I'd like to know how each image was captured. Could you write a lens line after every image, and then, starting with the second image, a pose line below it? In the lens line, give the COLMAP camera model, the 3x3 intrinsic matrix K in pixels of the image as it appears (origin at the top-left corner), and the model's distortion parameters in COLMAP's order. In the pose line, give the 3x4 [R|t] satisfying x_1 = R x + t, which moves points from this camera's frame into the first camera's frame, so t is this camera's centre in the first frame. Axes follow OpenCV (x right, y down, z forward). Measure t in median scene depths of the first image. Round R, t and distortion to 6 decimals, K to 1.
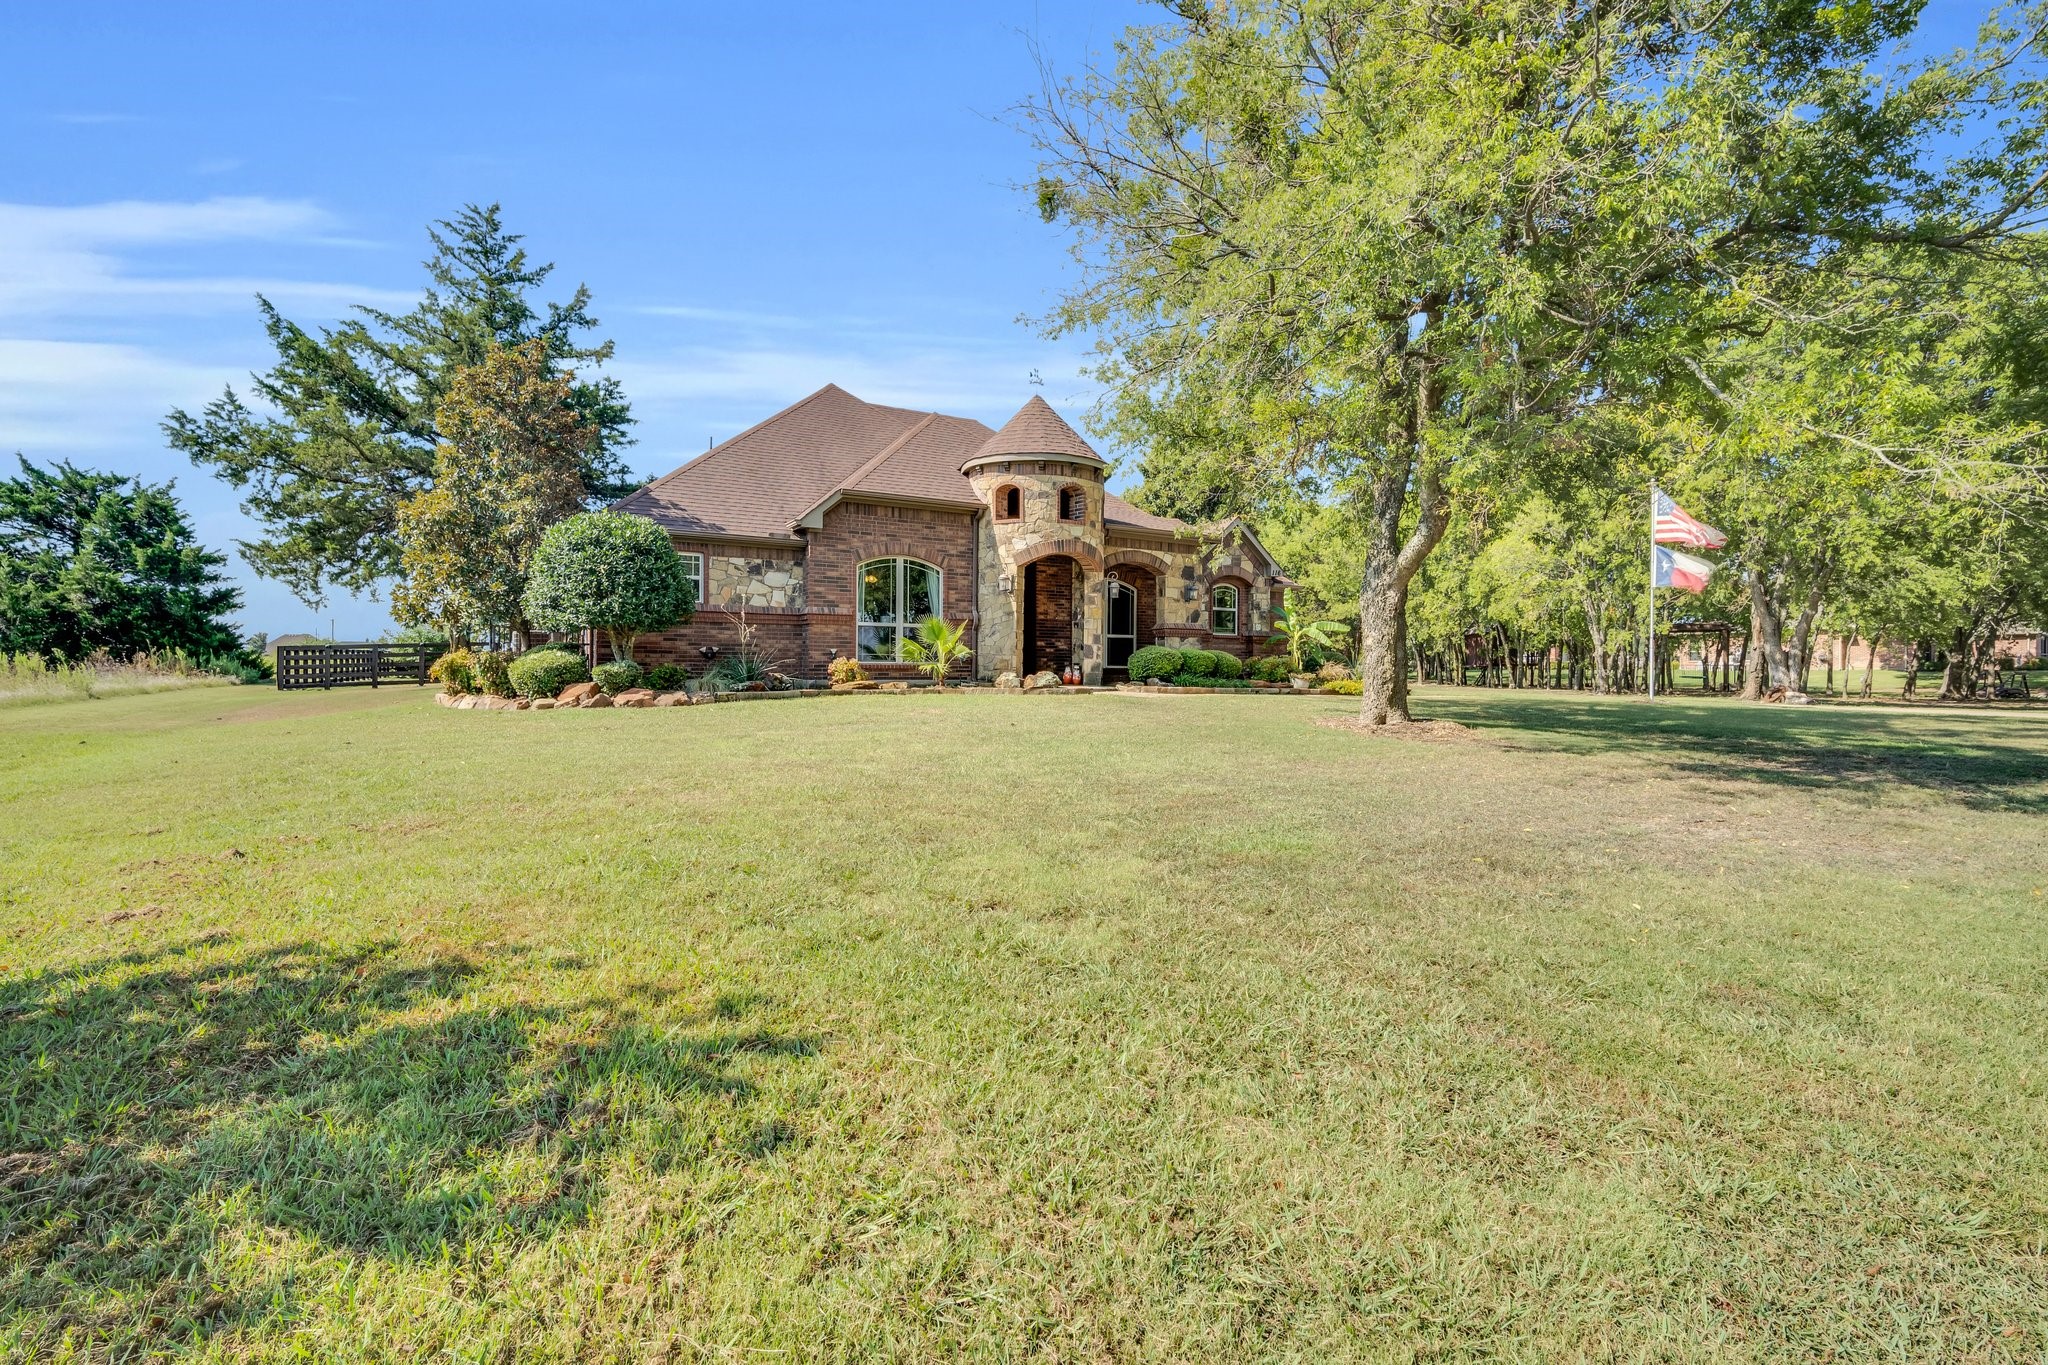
lens RADIAL K [[902.7, 0, 1020.4], [0, 902.7, 677.1], [0, 0, 1]] dist [-0.018848, 0.000770]
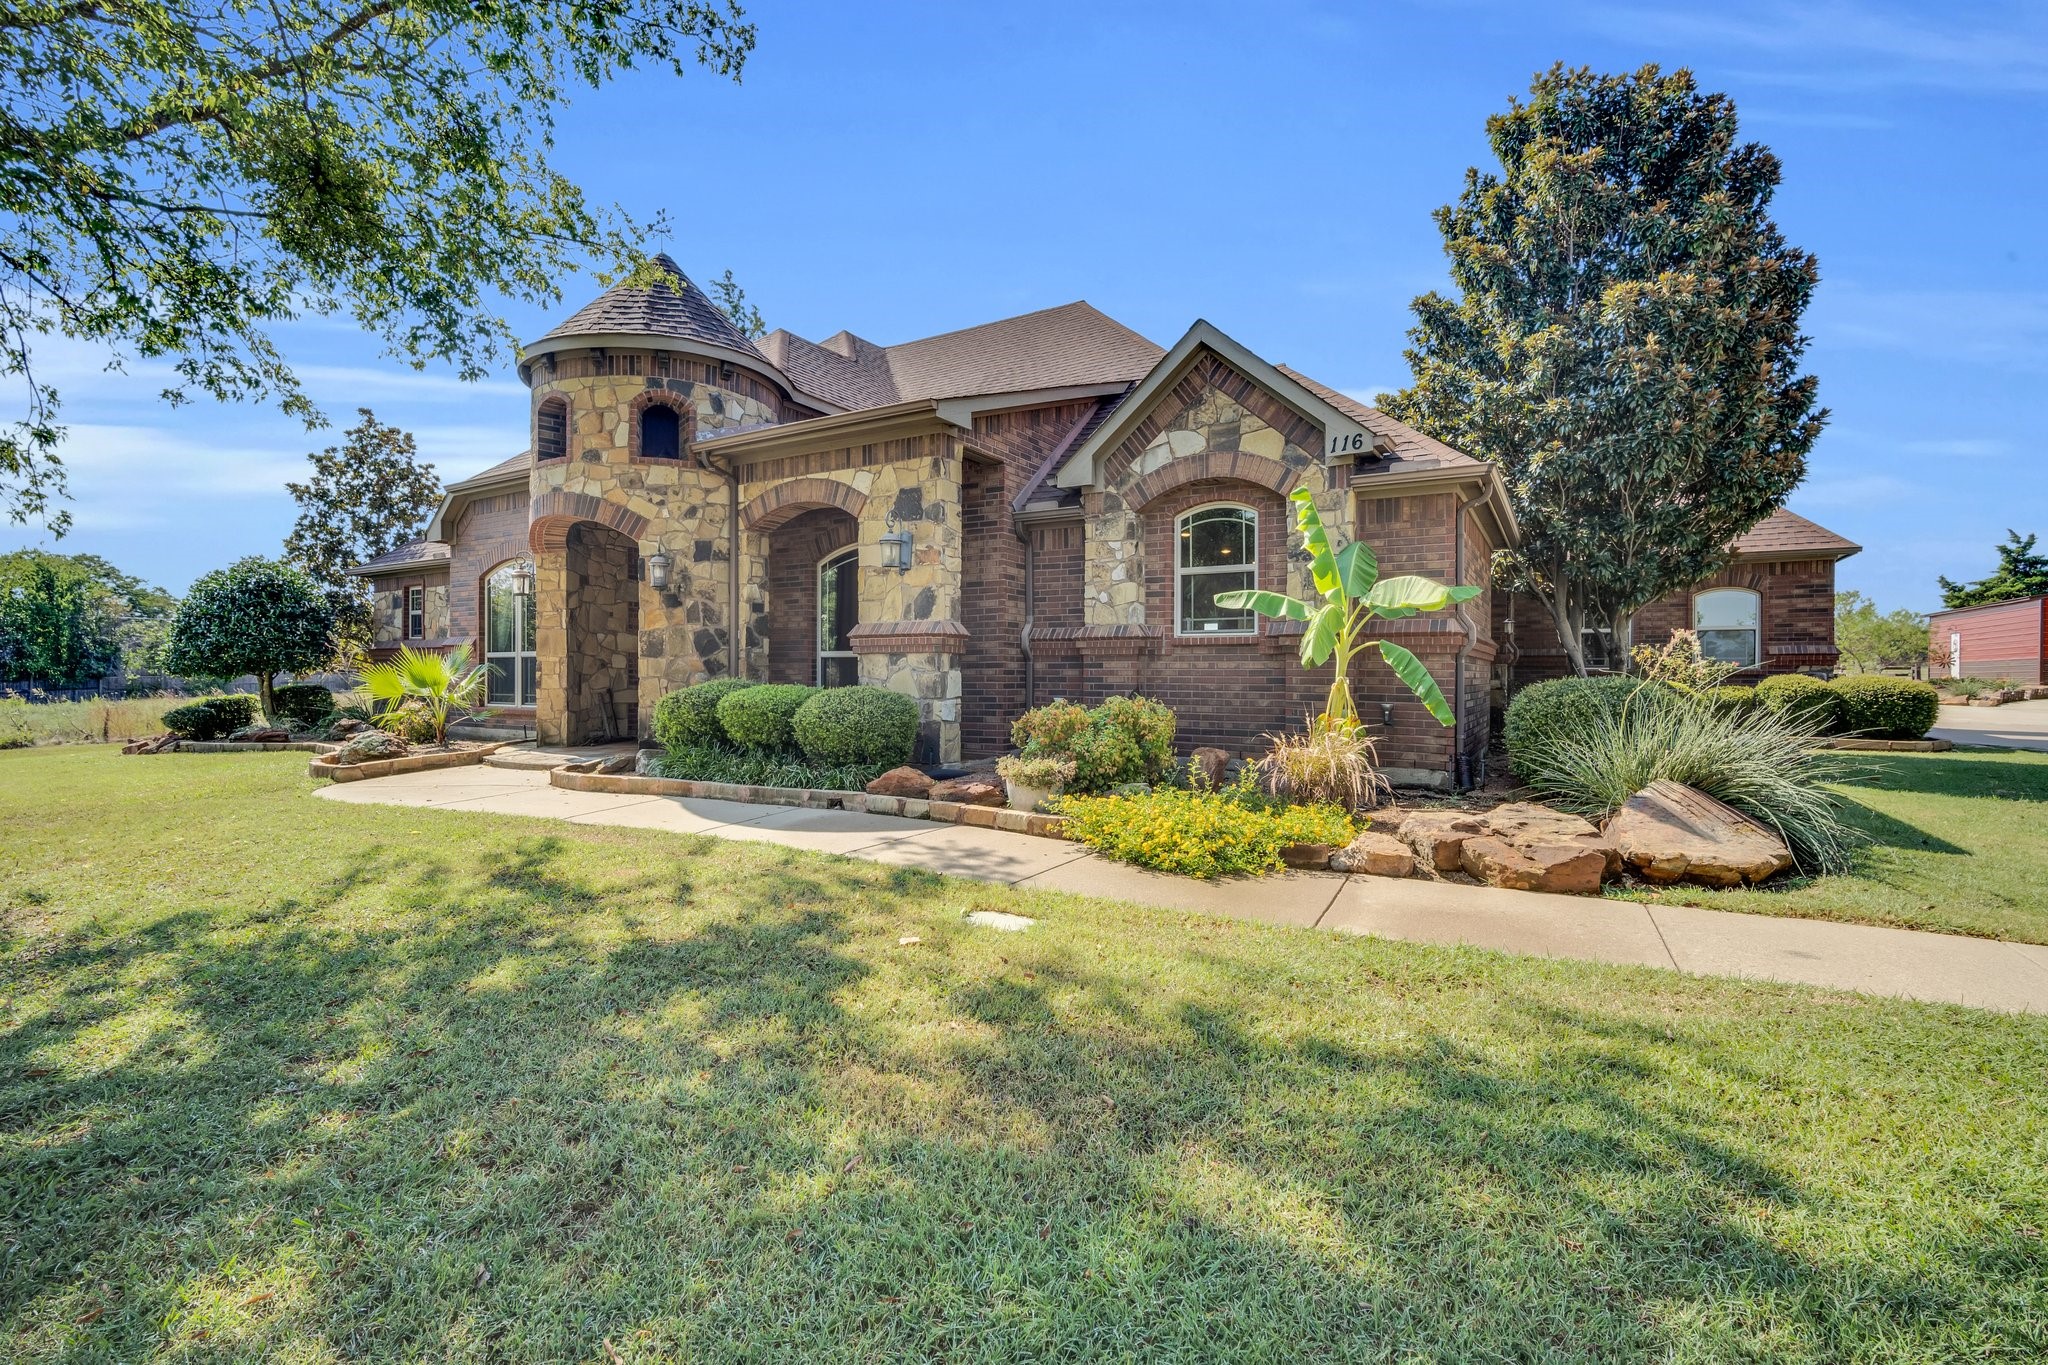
lens RADIAL K [[902.7, 0, 1020.4], [0, 902.7, 677.1], [0, 0, 1]] dist [-0.018848, 0.000770]
pose [[0.514580, -0.000758, -0.857442, 0.675255], [0.000041, 1.000000, -0.000860, -0.038112], [0.857442, 0.000407, 0.514580, 0.958231]]
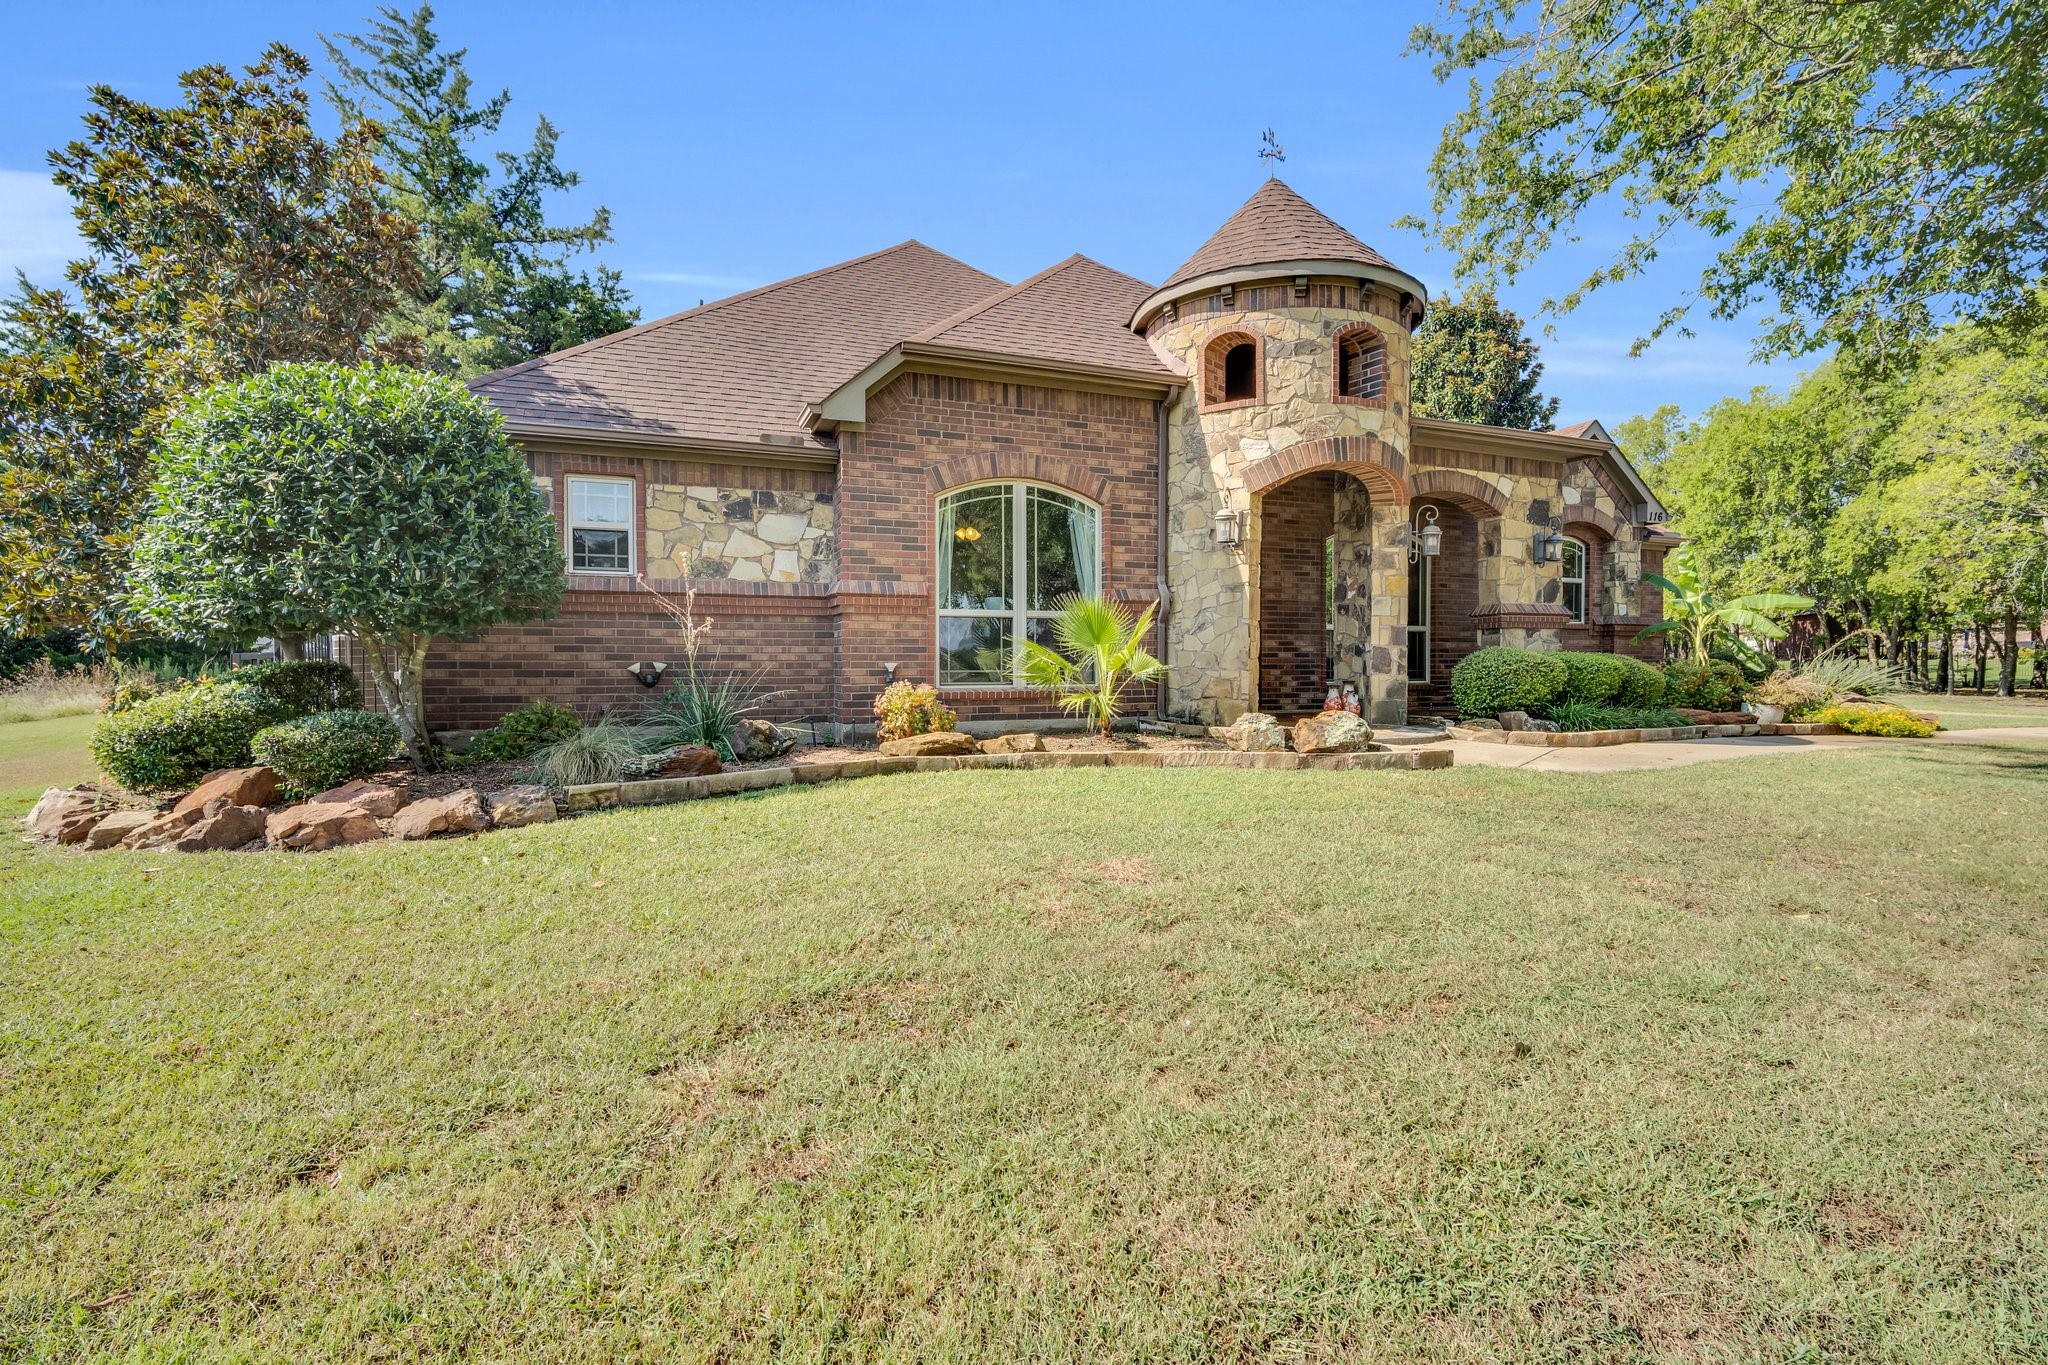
lens RADIAL K [[902.7, 0, 1020.4], [0, 902.7, 677.1], [0, 0, 1]] dist [-0.018848, 0.000770]
pose [[0.991320, -0.005739, -0.131345, -0.065205], [0.007194, 0.999918, 0.010611, -0.026803], [0.131273, -0.011464, 0.991280, 0.483365]]
